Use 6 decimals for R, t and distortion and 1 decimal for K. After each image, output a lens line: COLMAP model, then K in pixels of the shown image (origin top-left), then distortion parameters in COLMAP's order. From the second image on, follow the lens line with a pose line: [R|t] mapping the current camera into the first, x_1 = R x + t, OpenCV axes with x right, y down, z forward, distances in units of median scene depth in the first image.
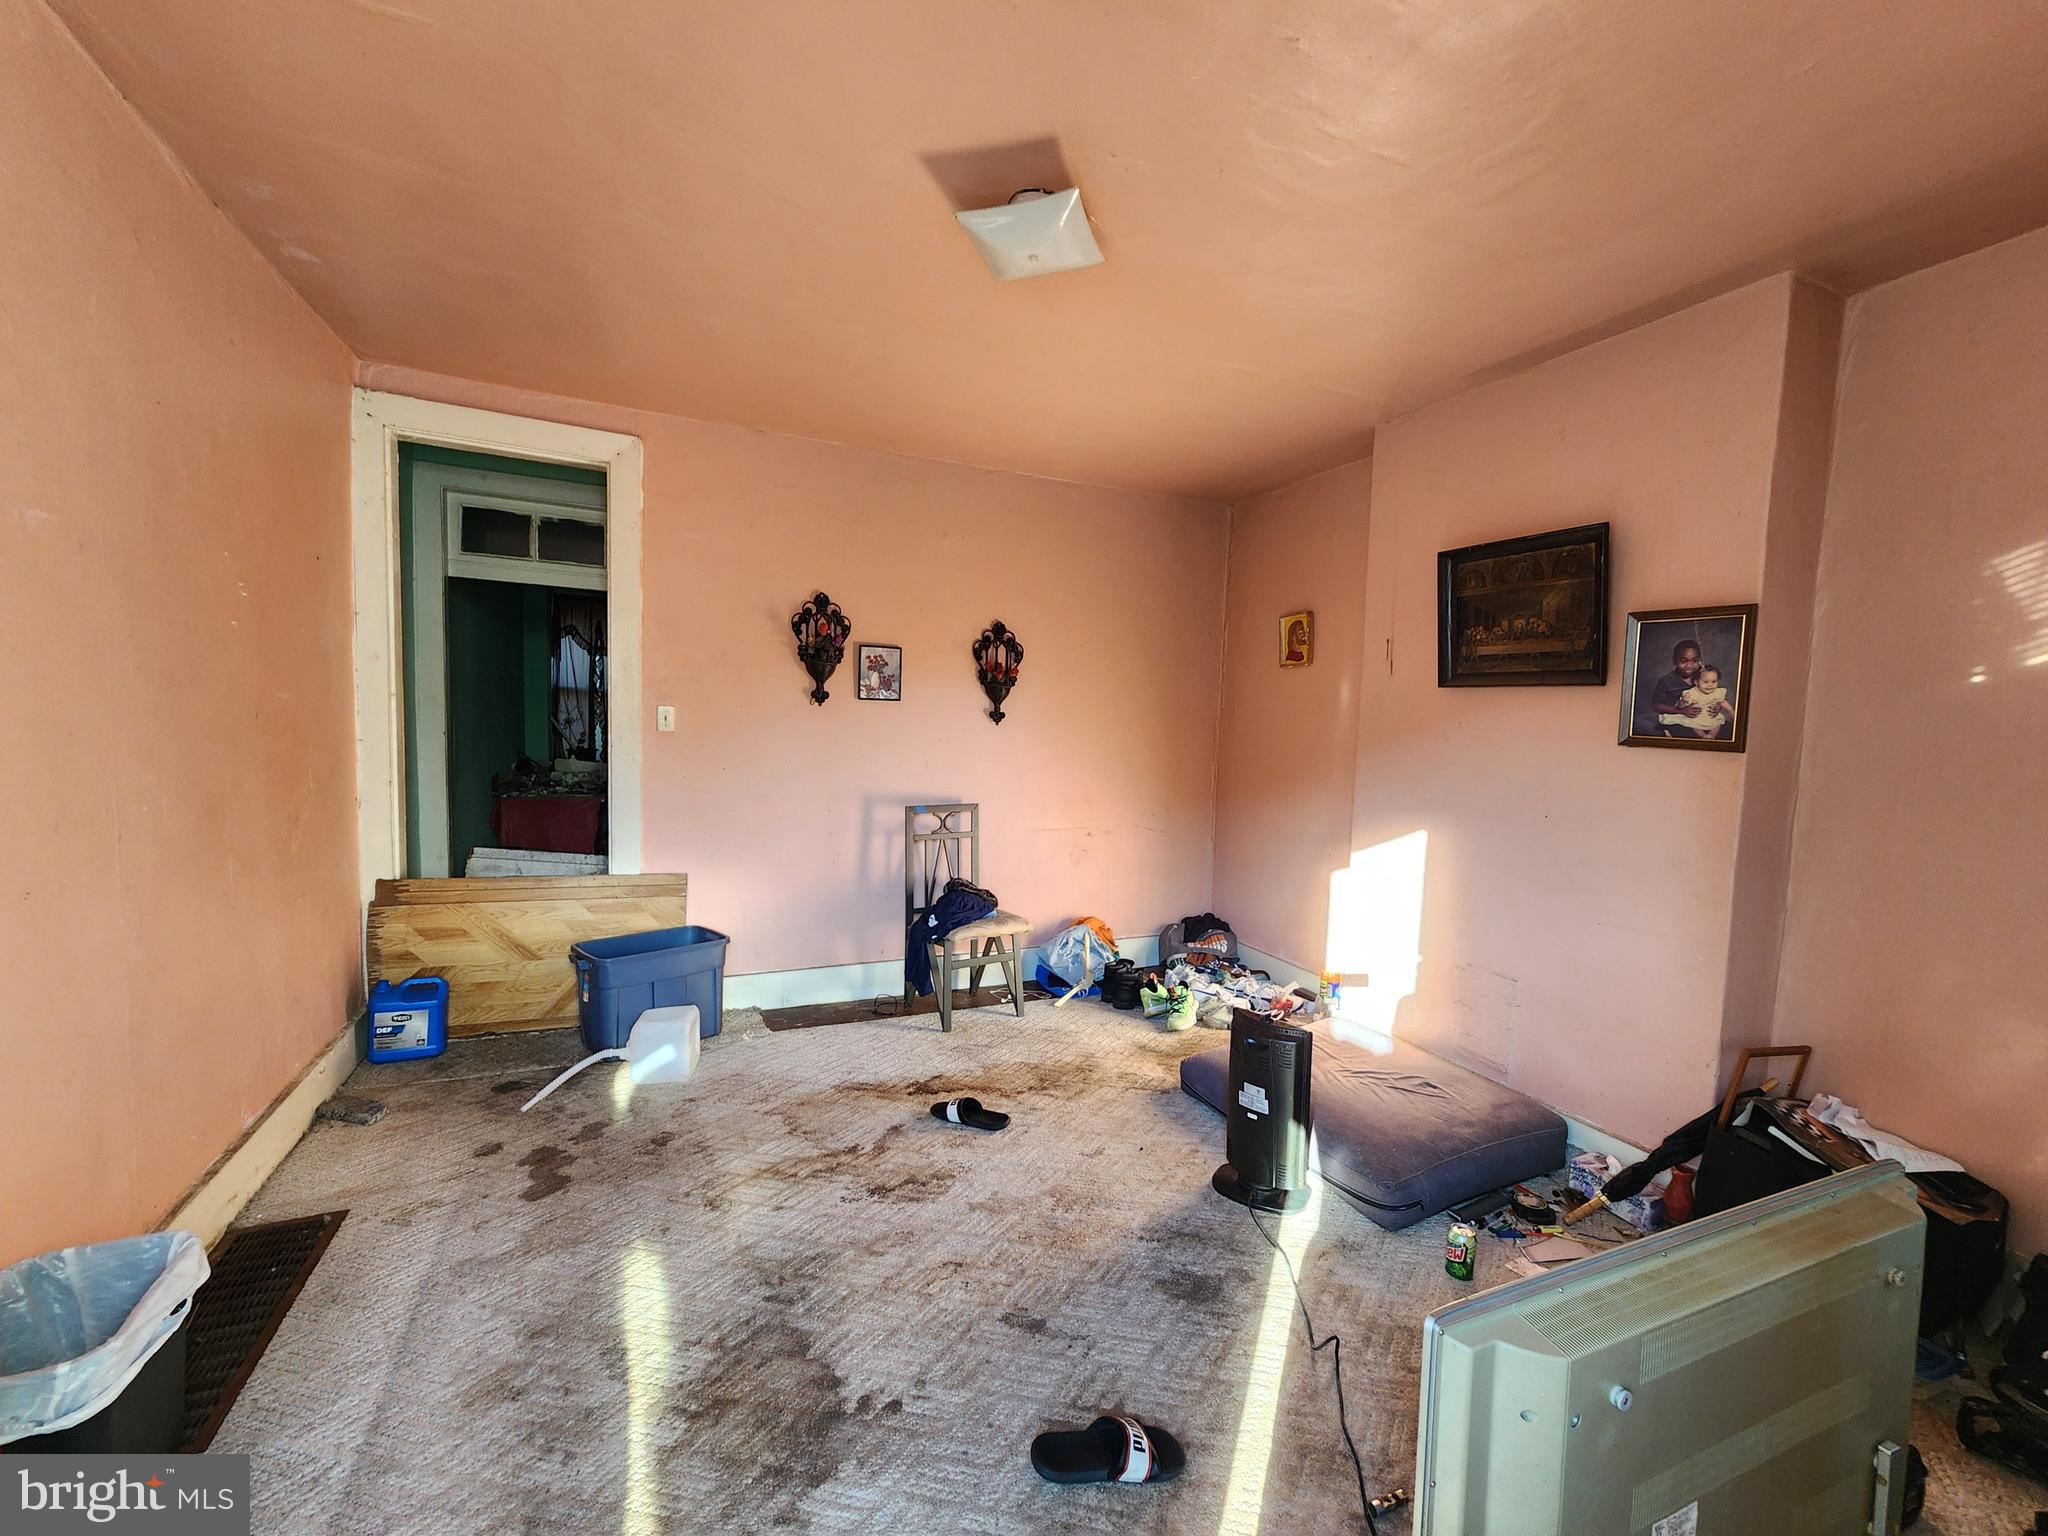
lens RADIAL K [[839.7, 0, 1042.2], [0, 839.7, 762.2], [0, 0, 1]] dist [0.001058, -0.000709]
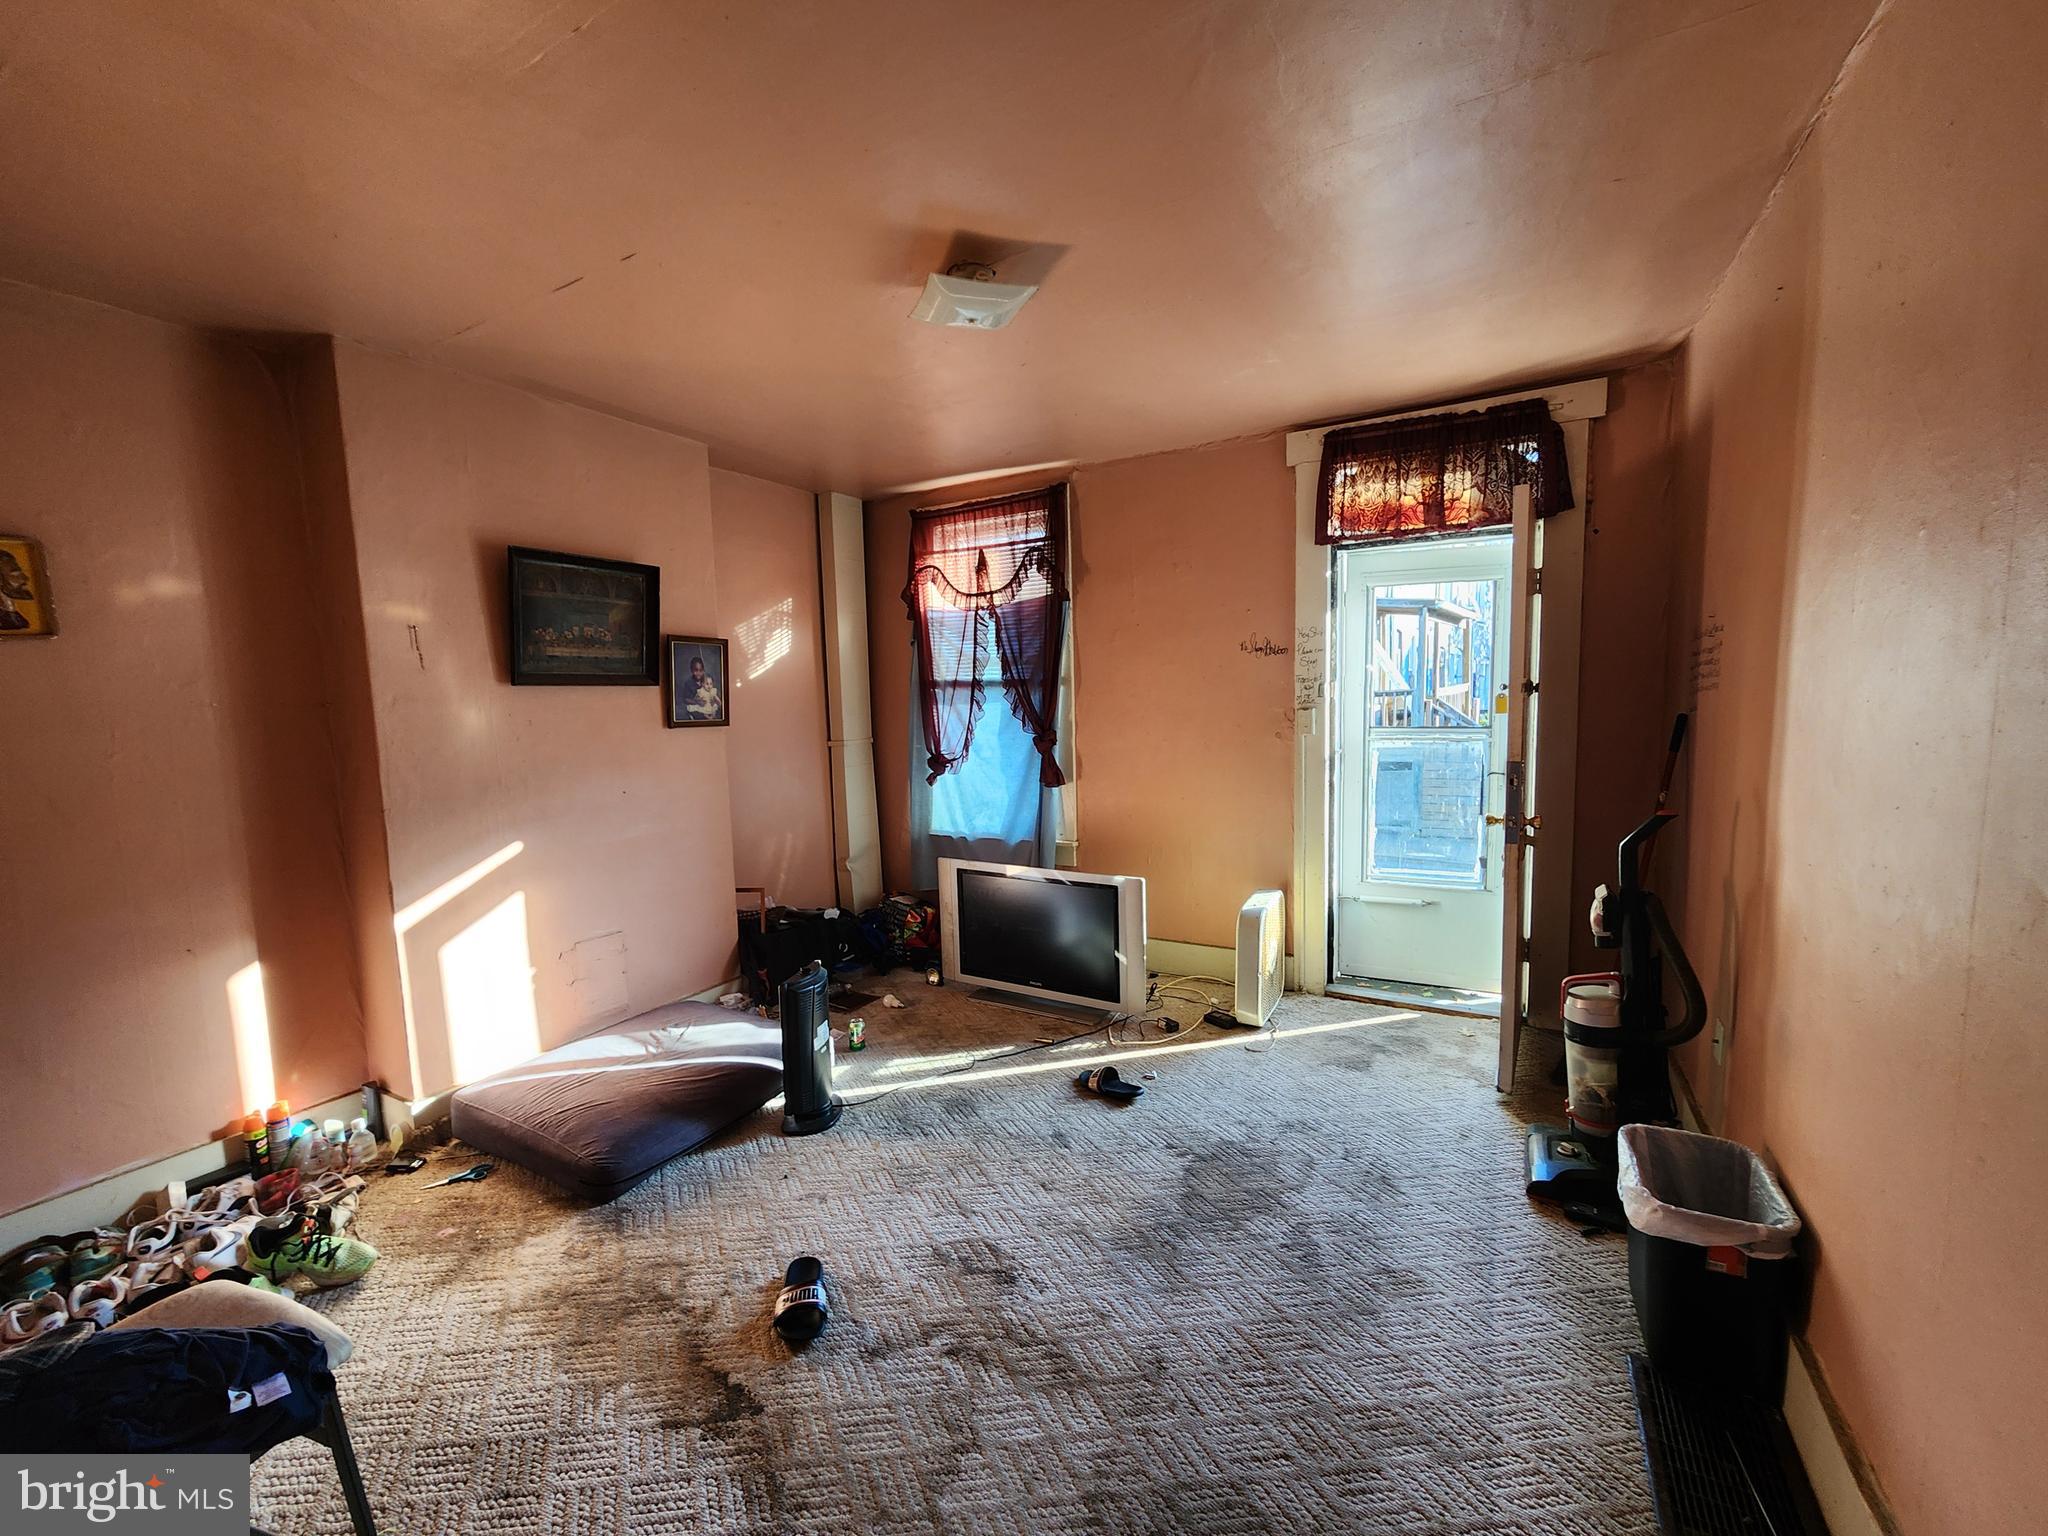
lens RADIAL K [[839.7, 0, 1043.2], [0, 839.7, 776.0], [0, 0, 1]] dist [0.001058, -0.000709]
pose [[-0.595418, -0.093756, 0.797927, -0.861400], [0.056268, 0.985863, 0.157826, -0.135555], [-0.801443, 0.138870, -0.581725, 1.402173]]
